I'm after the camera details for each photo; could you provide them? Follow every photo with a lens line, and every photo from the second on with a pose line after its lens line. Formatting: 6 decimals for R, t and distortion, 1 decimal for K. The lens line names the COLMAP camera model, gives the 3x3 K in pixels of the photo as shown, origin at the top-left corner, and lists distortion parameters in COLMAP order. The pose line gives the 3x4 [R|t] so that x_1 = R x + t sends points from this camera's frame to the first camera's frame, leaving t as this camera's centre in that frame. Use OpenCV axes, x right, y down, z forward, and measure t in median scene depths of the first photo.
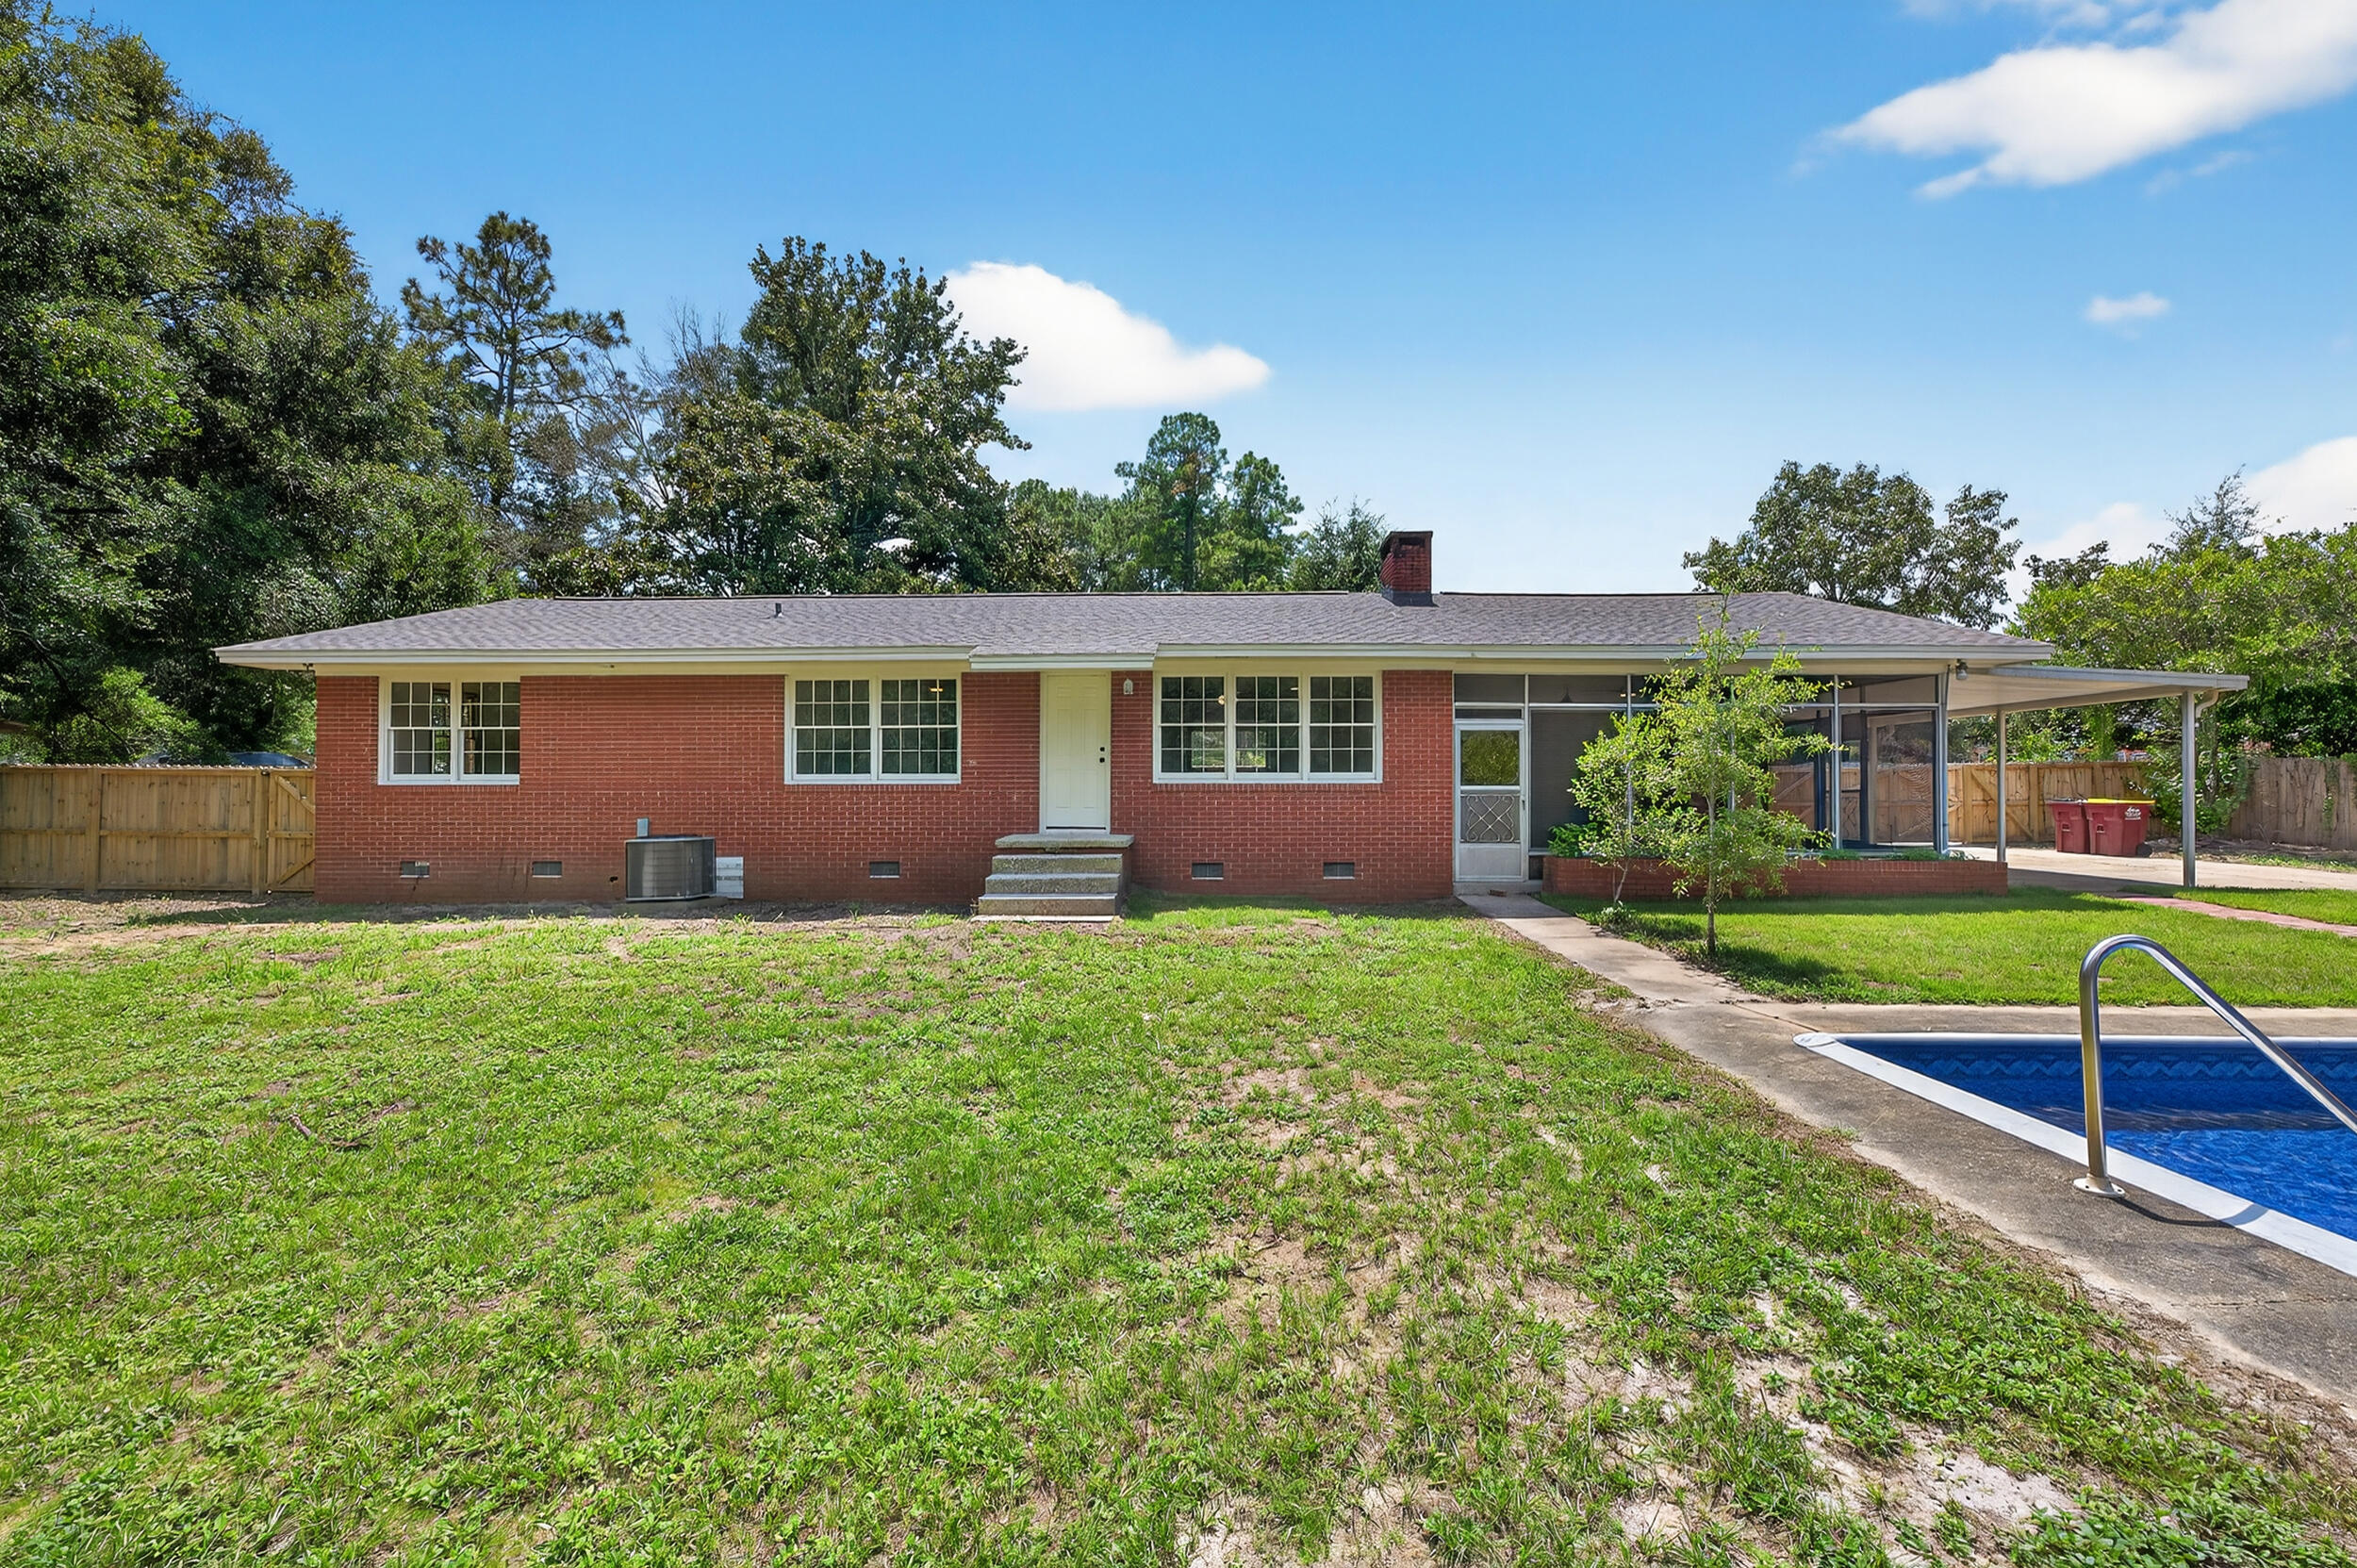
lens RADIAL K [[979.9, 0, 1156.5], [0, 979.9, 766.4], [0, 0, 1]] dist [0.001359, 0.000725]
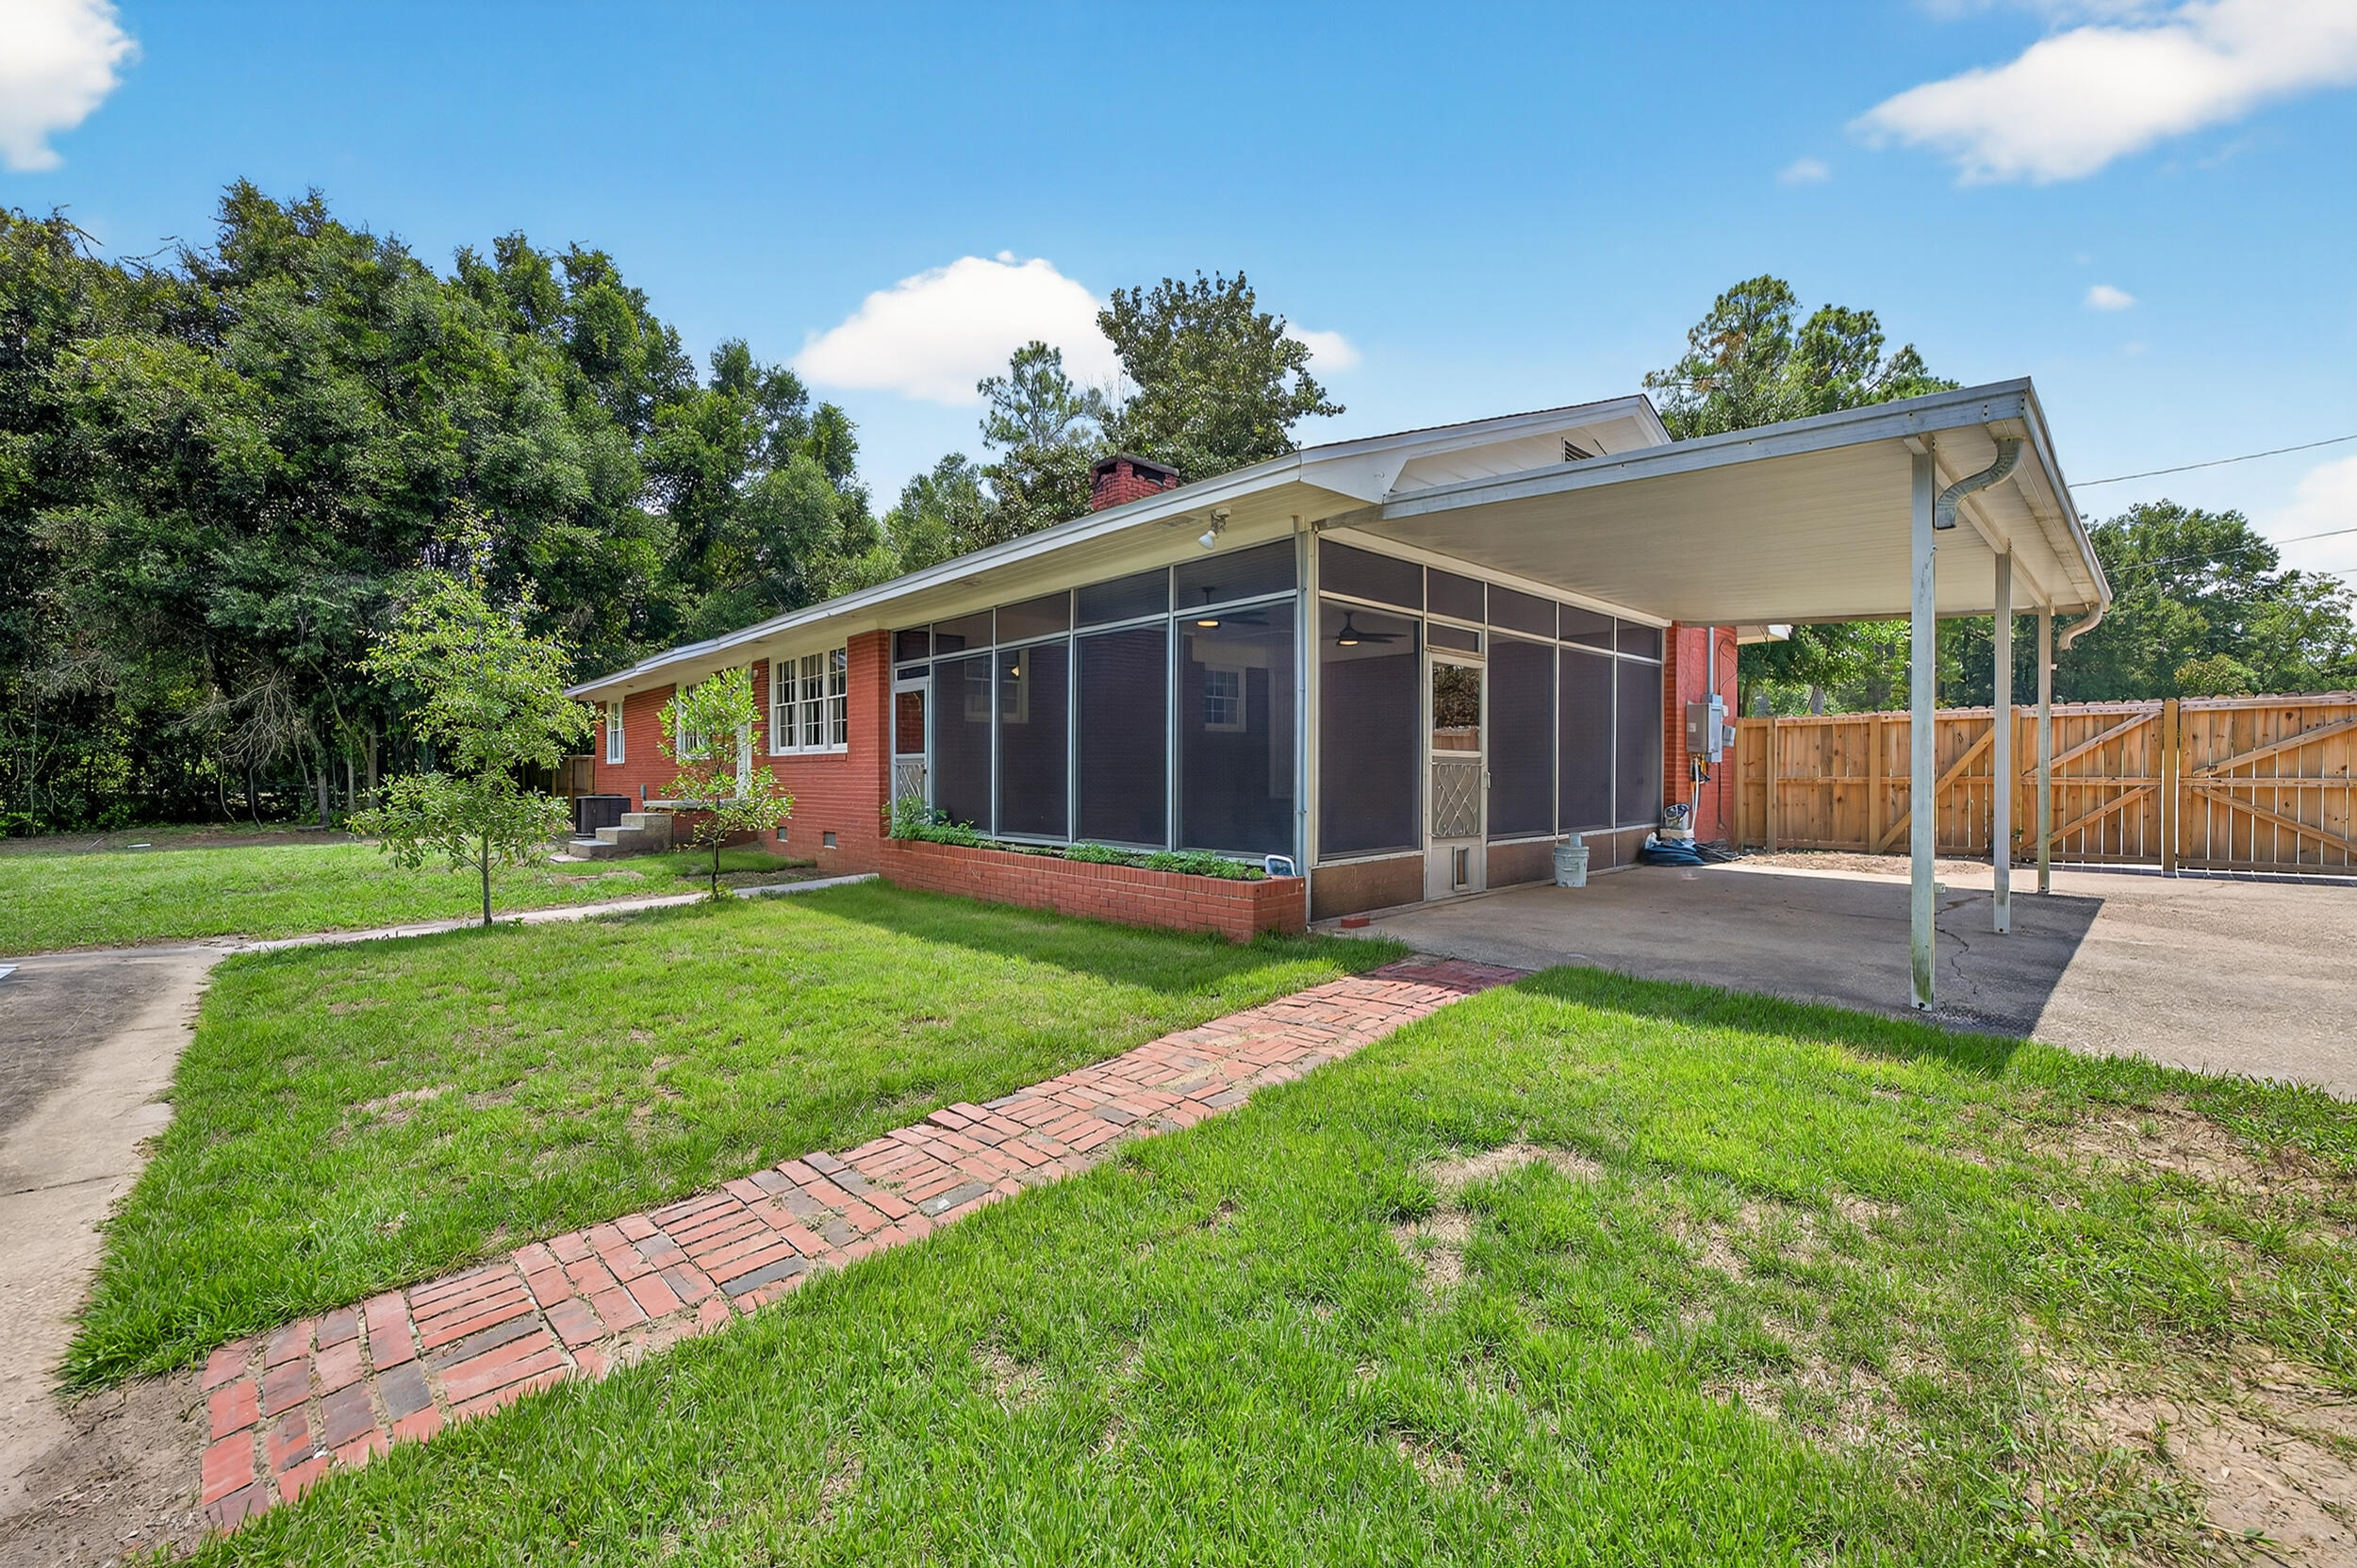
lens RADIAL K [[927.5, 0, 1167.1], [0, 927.5, 766.6], [0, 0, 1]] dist [0.002244, -0.000620]
pose [[0.709163, -0.007451, -0.705005, 1.033215], [0.030490, 0.999333, 0.020108, 0.020112], [0.704385, -0.035756, 0.708917, 0.536866]]
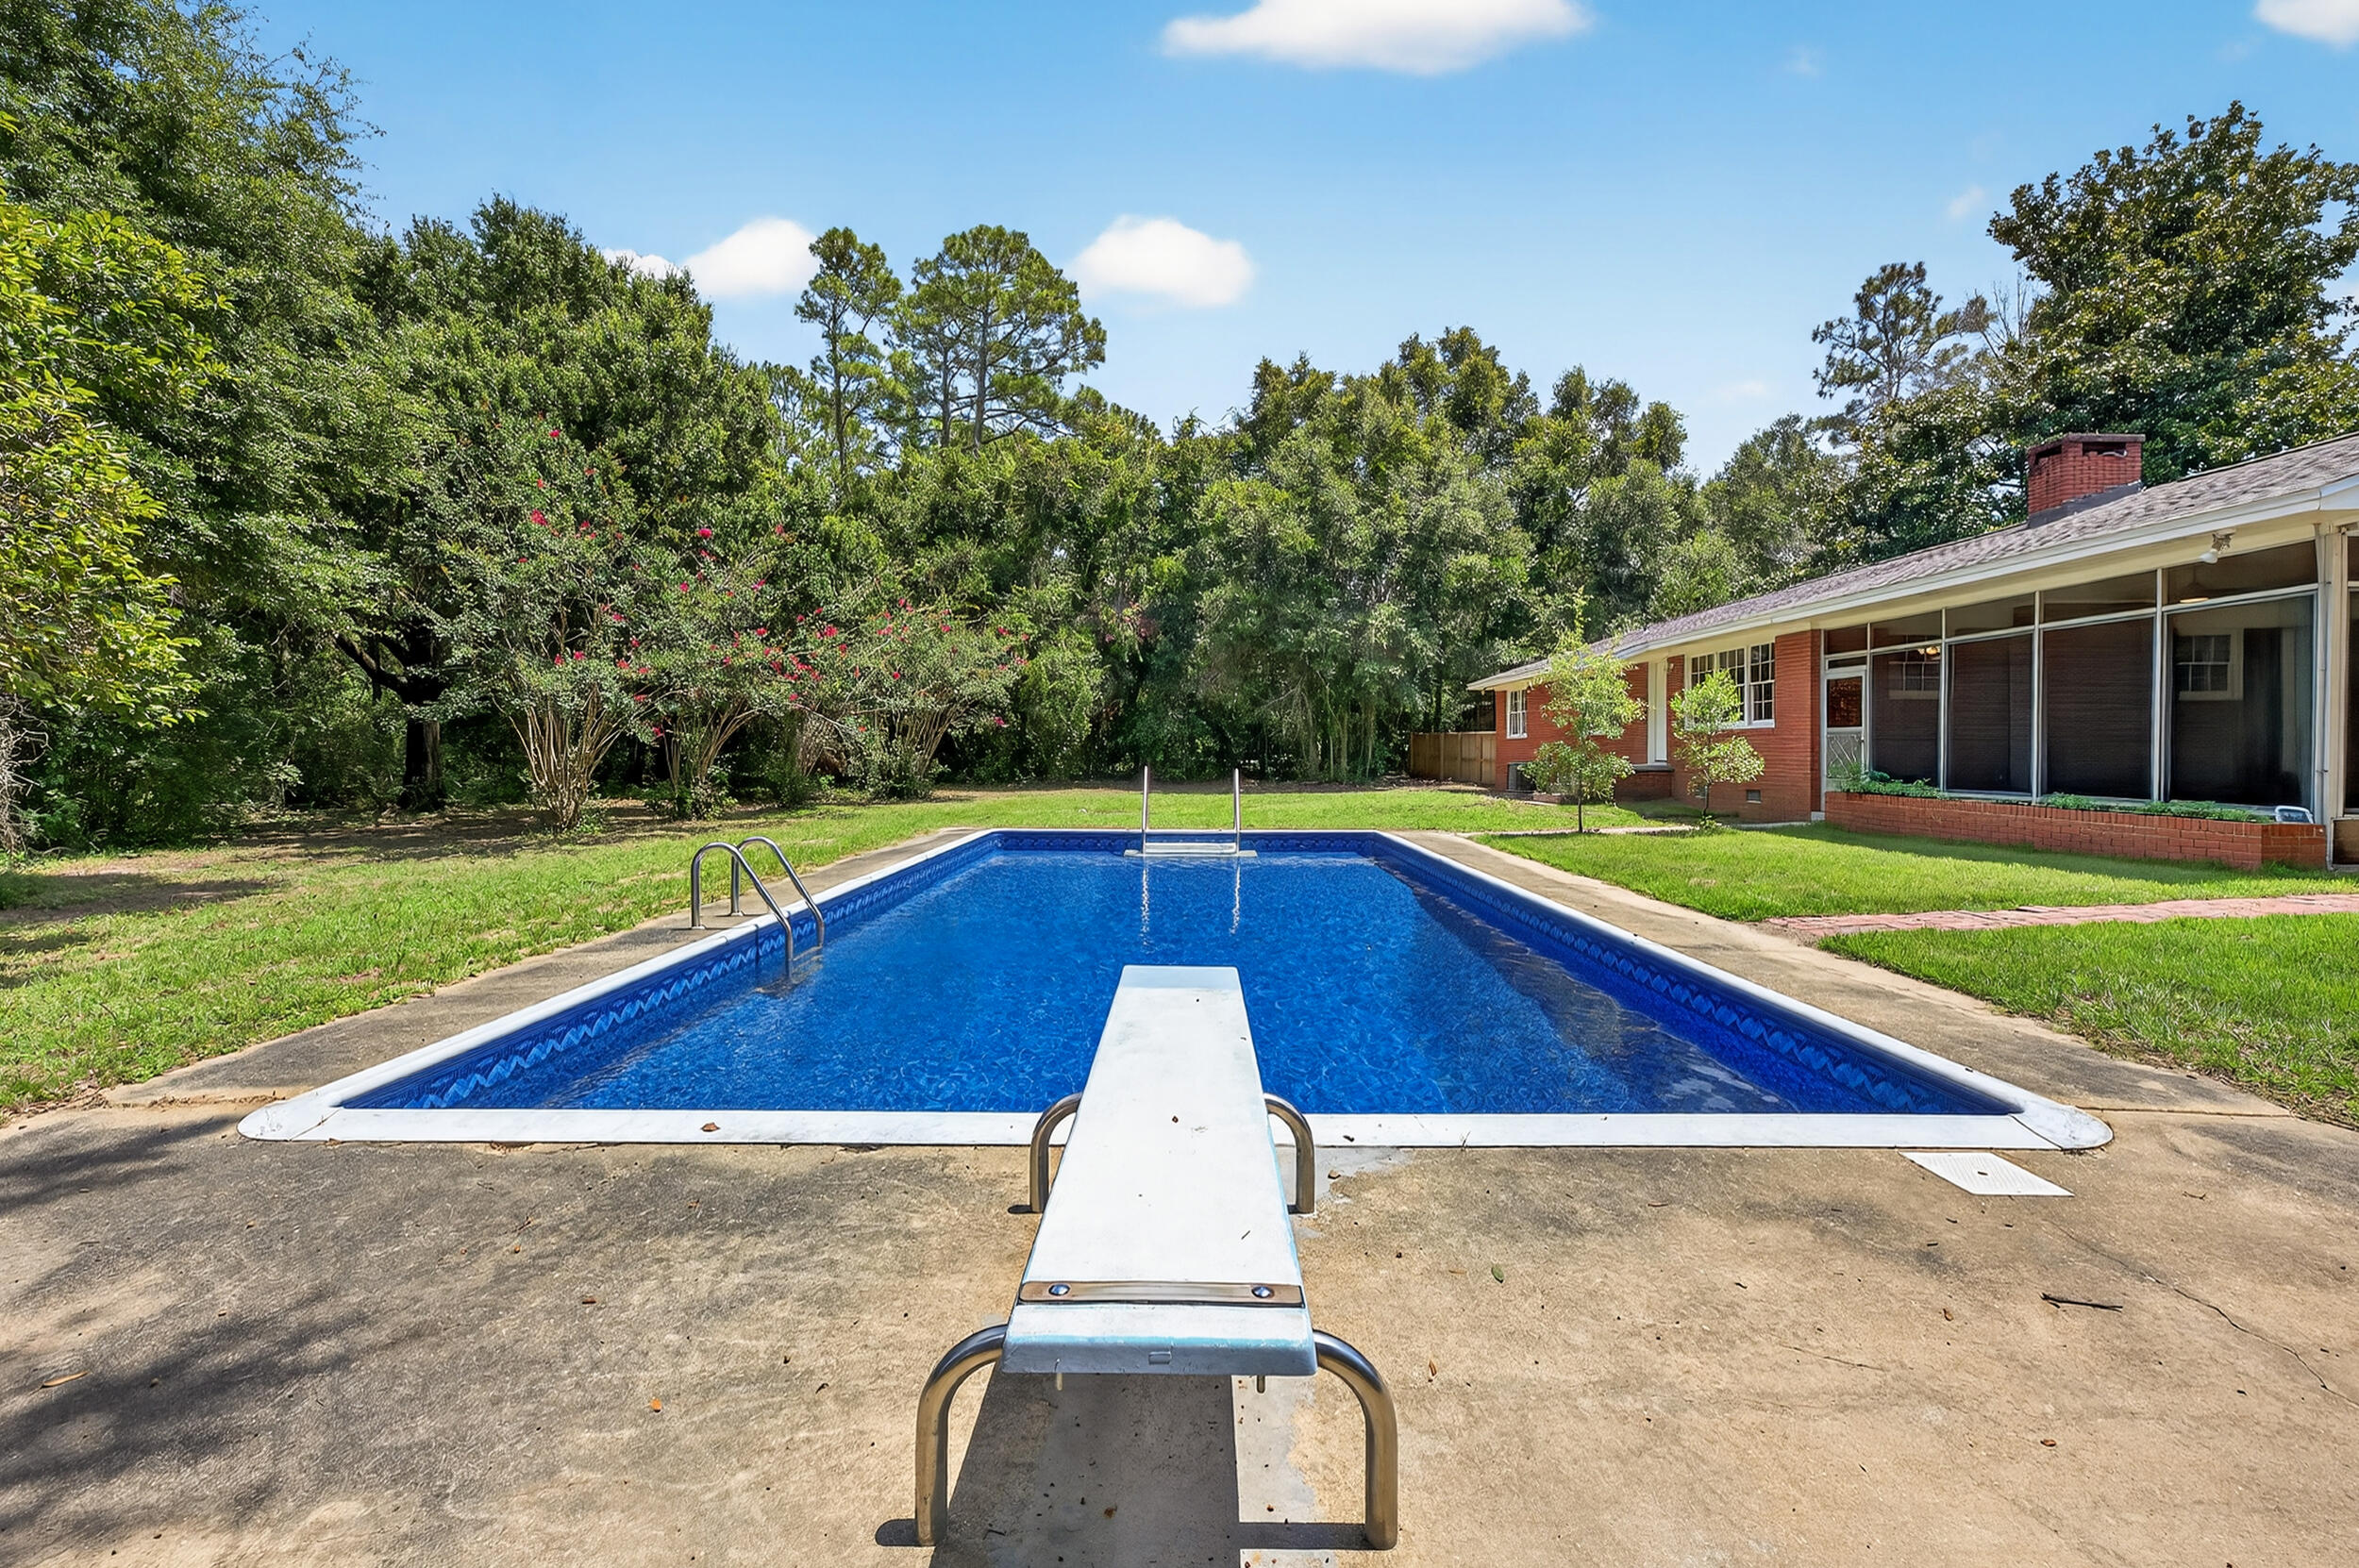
lens RADIAL K [[928.1, 0, 1198.6], [0, 928.1, 754.2], [0, 0, 1]] dist [0.002244, -0.000620]
pose [[0.036869, 0.006153, -0.999301, 1.288867], [0.037670, 0.999262, 0.007542, 0.013357], [0.998610, -0.037921, 0.036610, 0.216509]]
